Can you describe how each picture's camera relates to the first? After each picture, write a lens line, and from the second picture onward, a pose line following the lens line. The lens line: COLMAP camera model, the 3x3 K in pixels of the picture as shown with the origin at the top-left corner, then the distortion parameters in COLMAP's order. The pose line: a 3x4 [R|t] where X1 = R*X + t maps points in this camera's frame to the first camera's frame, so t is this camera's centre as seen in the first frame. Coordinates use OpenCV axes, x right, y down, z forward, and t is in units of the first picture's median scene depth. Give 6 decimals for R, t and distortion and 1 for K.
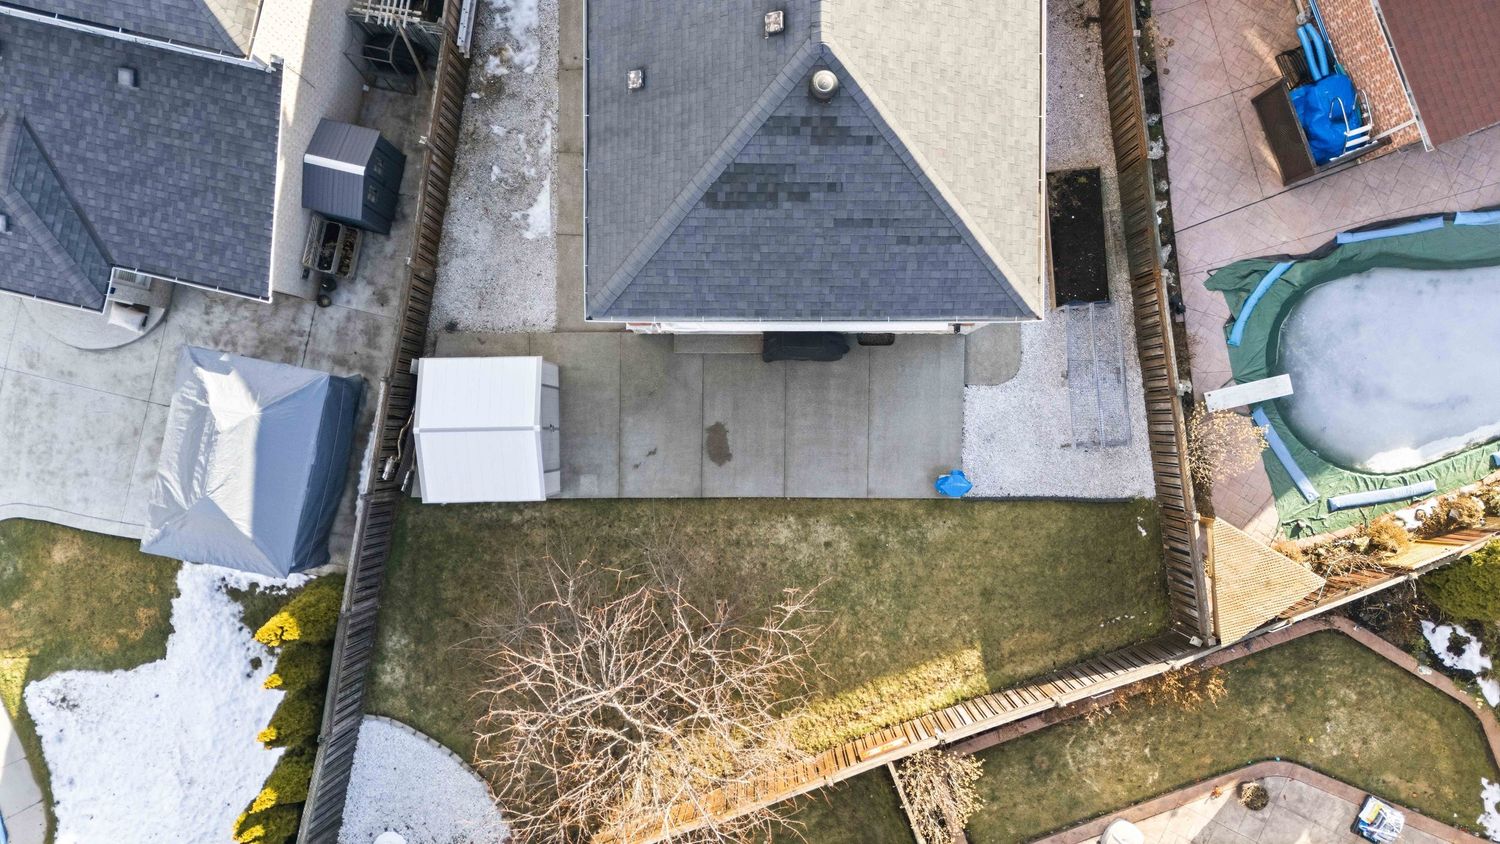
lens RADIAL K [[1083.1, 0, 751.1], [0, 1083.1, 420.5], [0, 0, 1]] dist [0.089133, -0.085482]
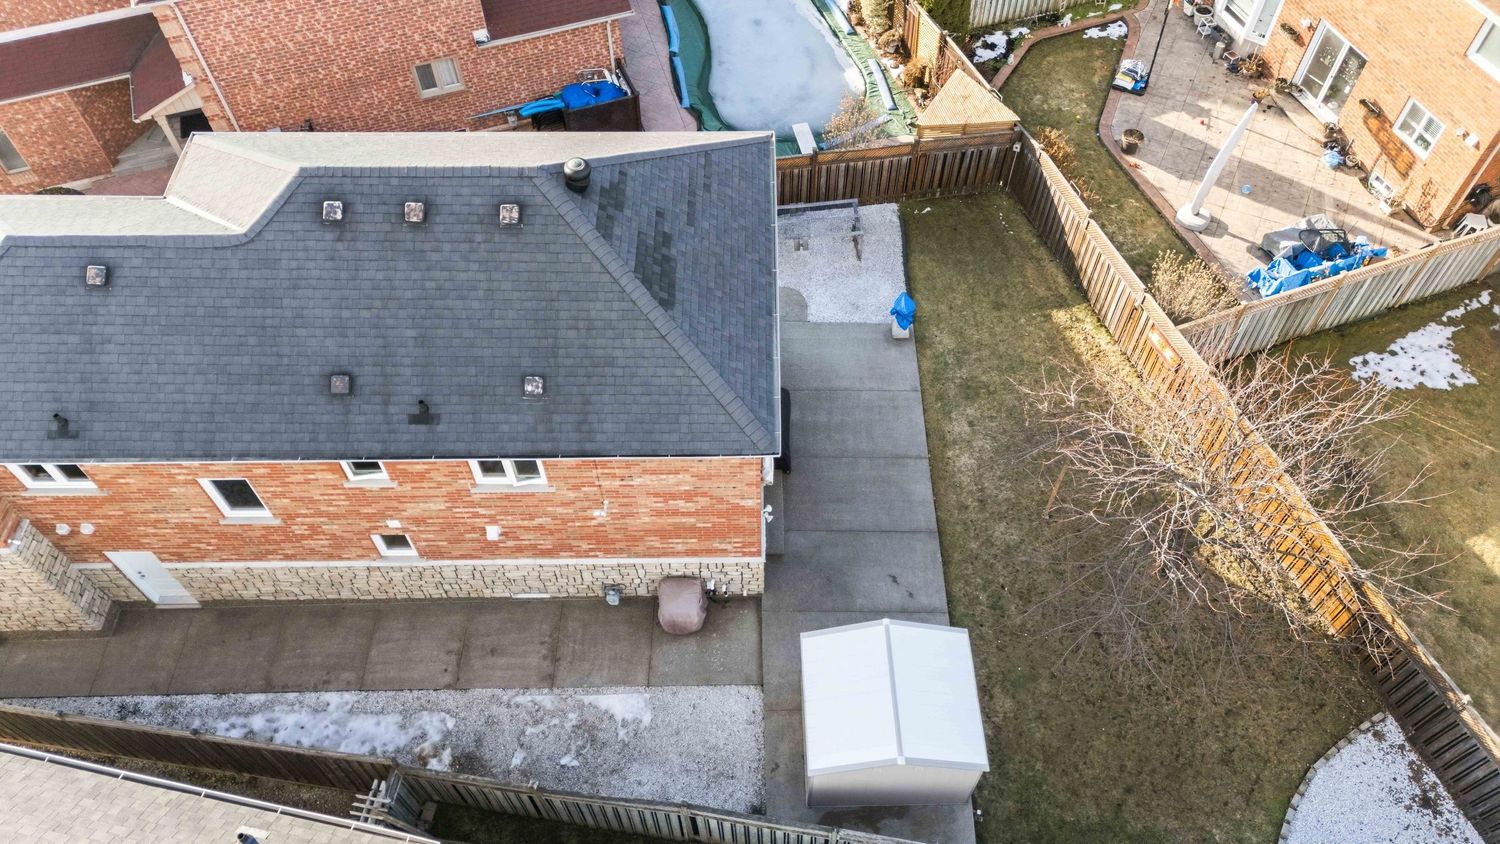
lens RADIAL K [[1089.9, 0, 751.7], [0, 1089.9, 424.8], [0, 0, 1]] dist [0.076735, -0.067175]
pose [[-0.003878, -0.805550, 0.592516, -0.532449], [0.999990, -0.001784, 0.004119, -0.093907], [-0.002261, 0.592526, 0.805549, 0.185464]]
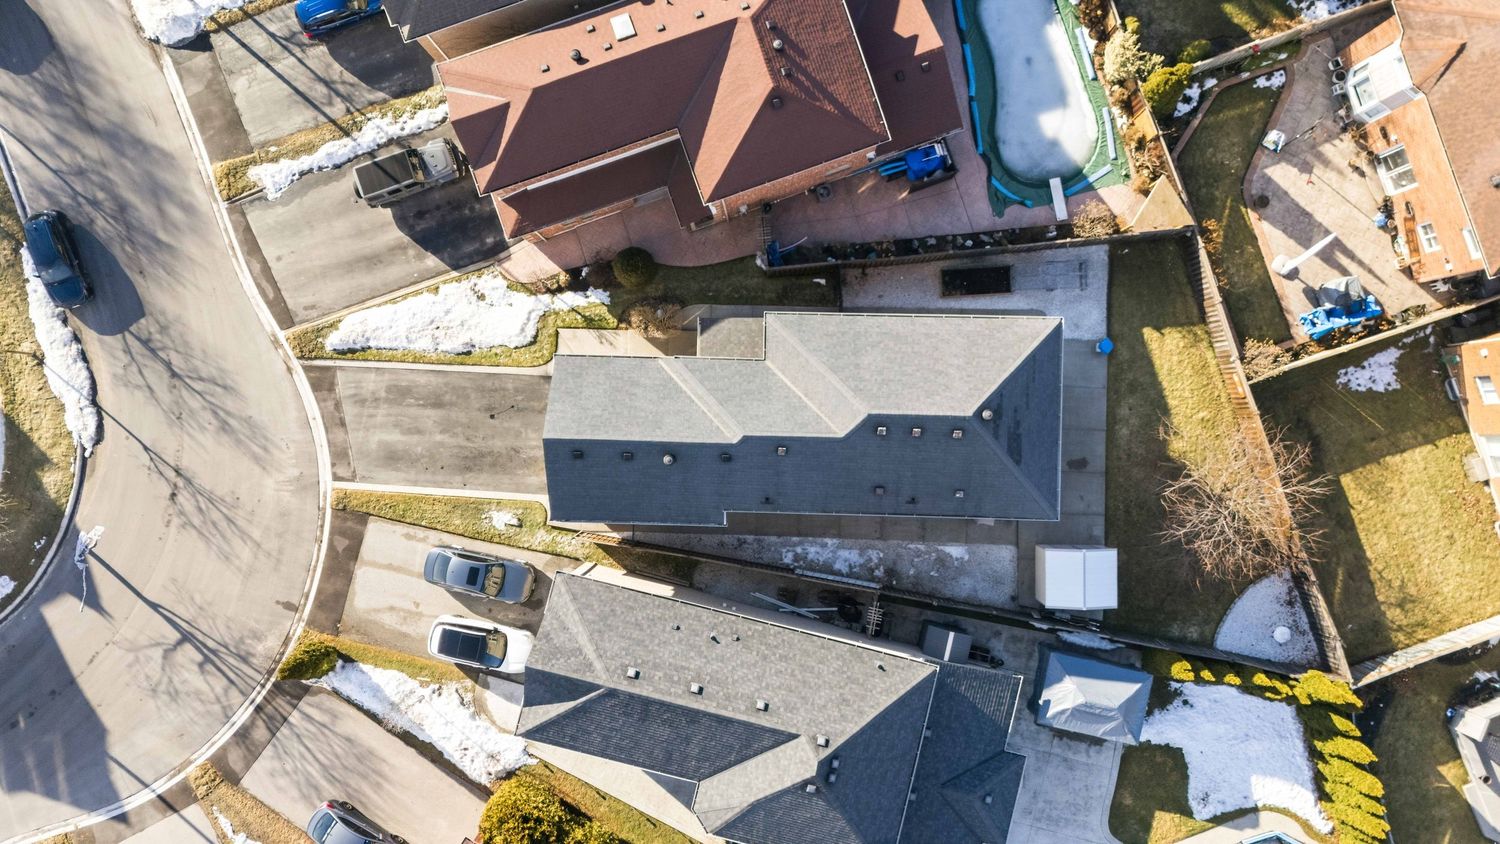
lens RADIAL K [[1083.1, 0, 751.1], [0, 1083.1, 420.5], [0, 0, 1]] dist [0.089133, -0.085482]
pose [[0.021446, -0.999574, 0.019778, -0.003855], [0.999770, 0.021452, 0.000097, -0.574006], [-0.000522, 0.019771, 0.999804, -0.985468]]
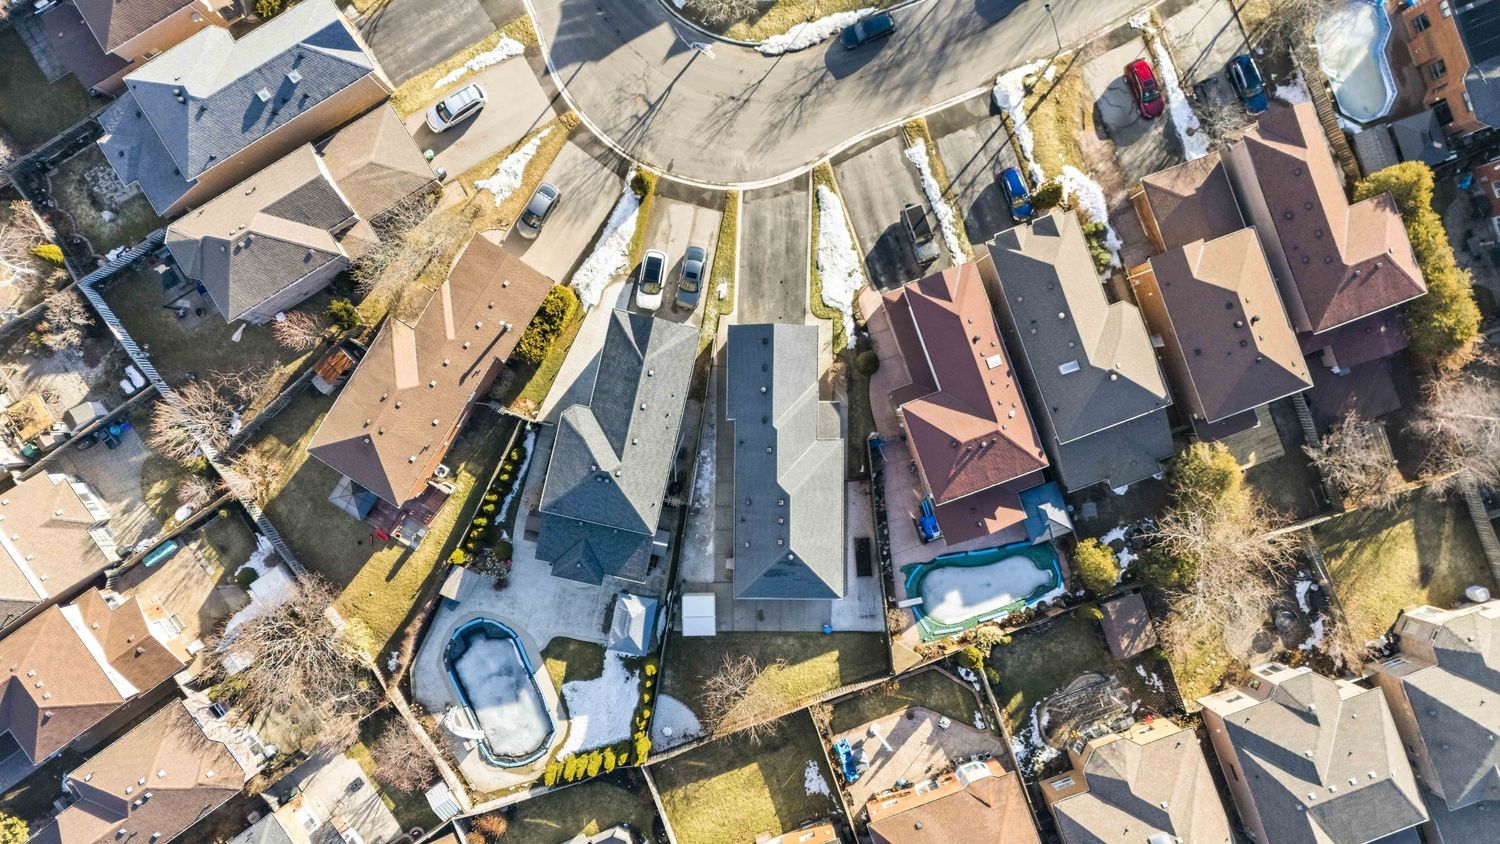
lens RADIAL K [[1079.4, 0, 750.0], [0, 1079.4, 422.0], [0, 0, 1]] dist [0.106103, -0.072498]
pose [[0.999761, 0.004177, 0.021441, -0.143486], [-0.004513, 0.999867, 0.015643, -0.657255], [-0.021372, -0.015736, 0.999648, -2.474555]]
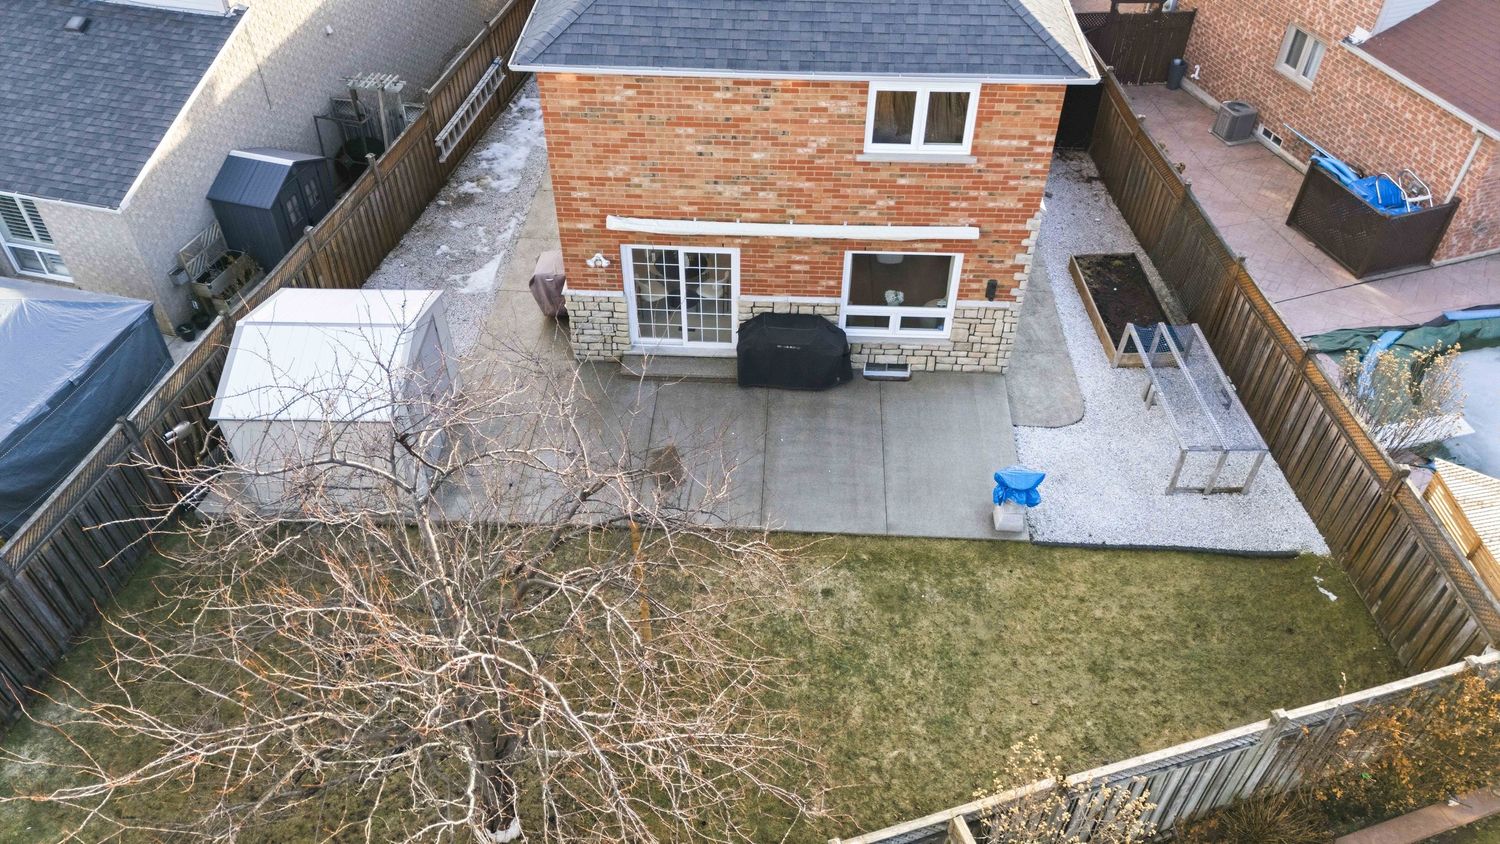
lens RADIAL K [[1089.9, 0, 751.7], [0, 1089.9, 424.8], [0, 0, 1]] dist [0.076735, -0.067175]
pose [[0.999139, 0.038390, -0.015745, 0.033421], [-0.037942, 0.691712, -0.721176, 0.505869], [-0.016795, 0.721153, 0.692573, 0.498182]]
